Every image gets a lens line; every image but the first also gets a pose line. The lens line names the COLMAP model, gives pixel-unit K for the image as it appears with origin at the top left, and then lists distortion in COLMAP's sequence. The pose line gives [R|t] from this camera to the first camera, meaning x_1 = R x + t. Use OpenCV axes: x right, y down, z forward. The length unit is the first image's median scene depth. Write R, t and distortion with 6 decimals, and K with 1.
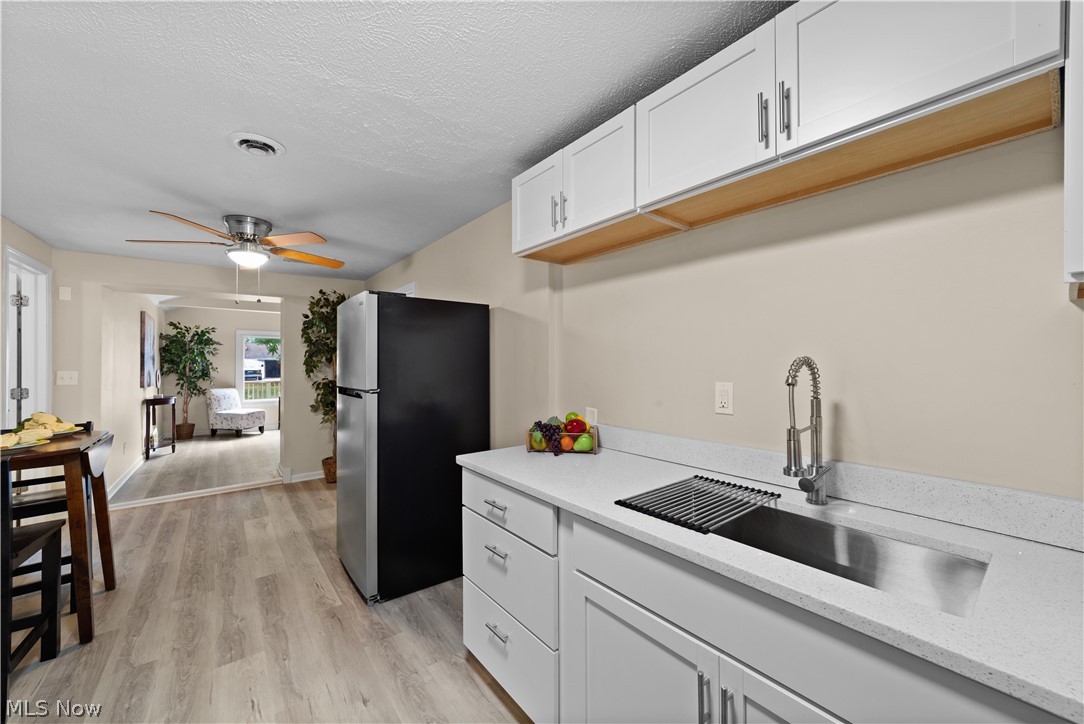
lens RADIAL K [[425.1, 0, 545.6], [0, 425.1, 355.4], [0, 0, 1]] dist [-0.013949, 0.007036]
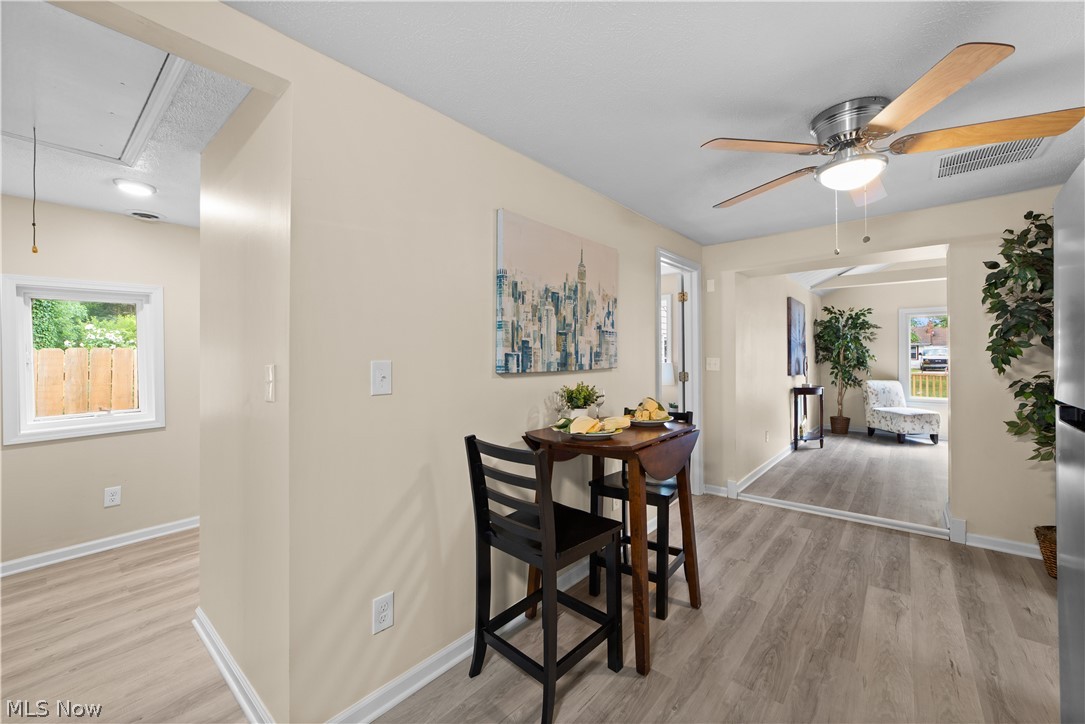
lens RADIAL K [[425.5, 0, 546.1], [0, 425.5, 355.4], [0, 0, 1]] dist [-0.013949, 0.007036]
pose [[0.202168, 0.003621, -0.979344, -0.122567], [0.022869, 0.999703, 0.008418, 0.009801], [0.979084, -0.024098, 0.202025, 0.277353]]
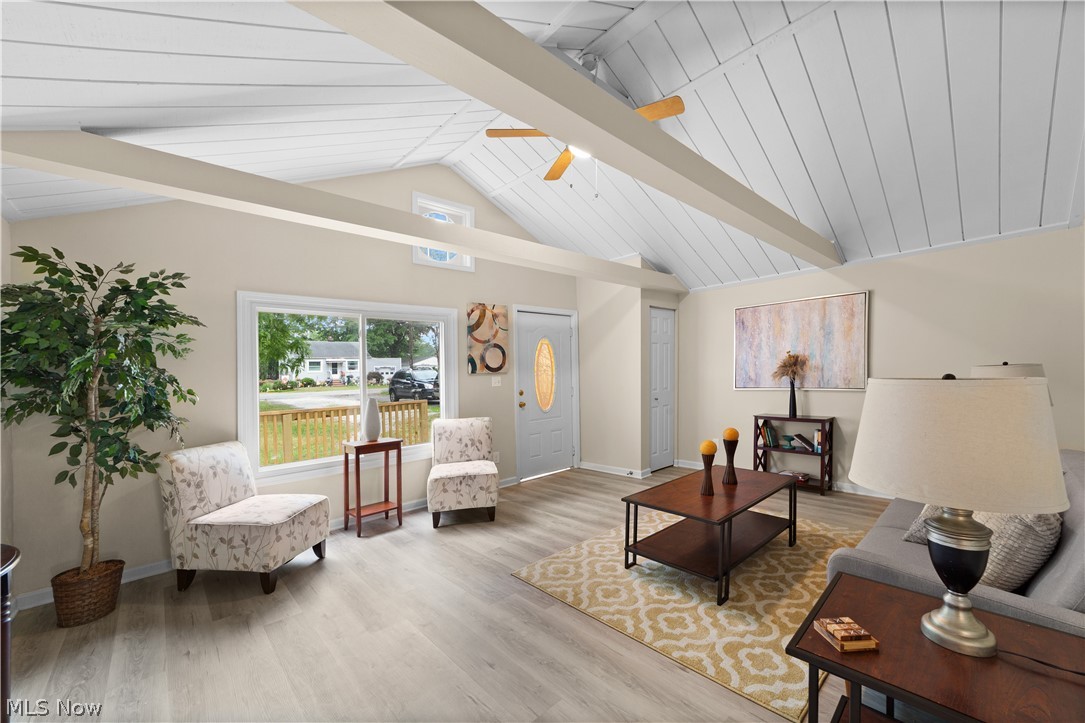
lens RADIAL K [[430.9, 0, 571.3], [0, 430.9, 365.8], [0, 0, 1]] dist [-0.016418, 0.007537]
pose [[0.992047, -0.012631, 0.125233, -0.750317], [0.010860, 0.999831, 0.014816, 0.010387], [-0.125399, -0.013338, 0.992017, 0.899479]]
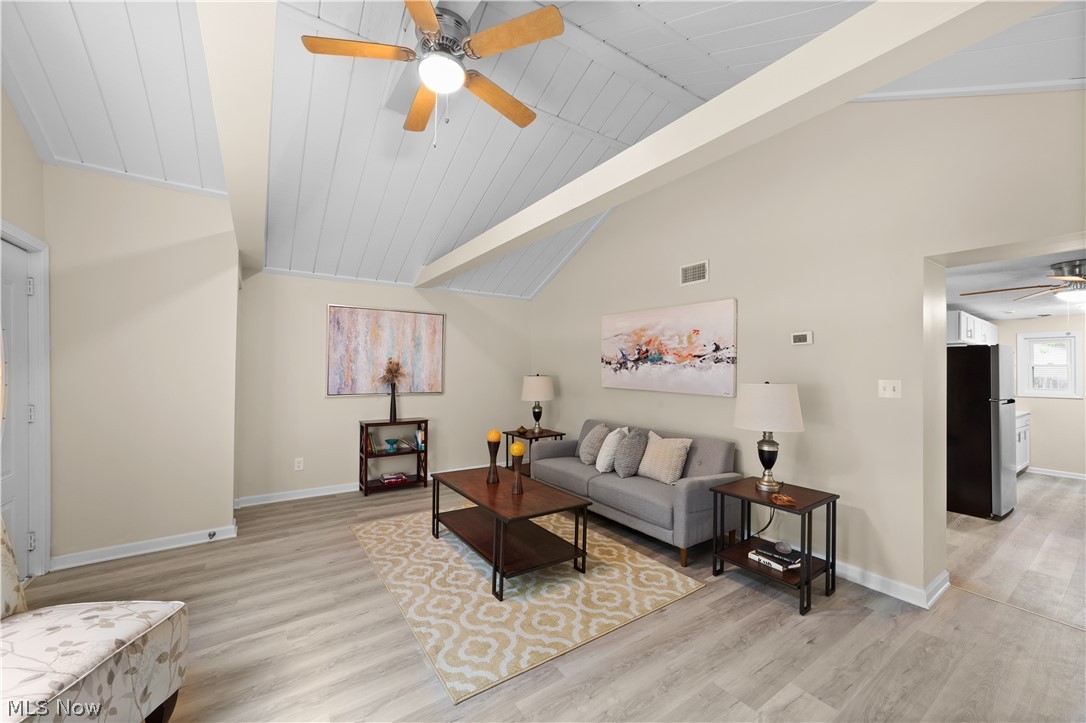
lens RADIAL K [[418.2, 0, 548.9], [0, 418.2, 367.7], [0, 0, 1]] dist [-0.019152, 0.006663]
pose [[0.049041, 0.020473, 0.998587, -1.123521], [-0.037619, 0.999118, -0.018637, 0.025376], [-0.998088, -0.036652, 0.049768, 1.420703]]
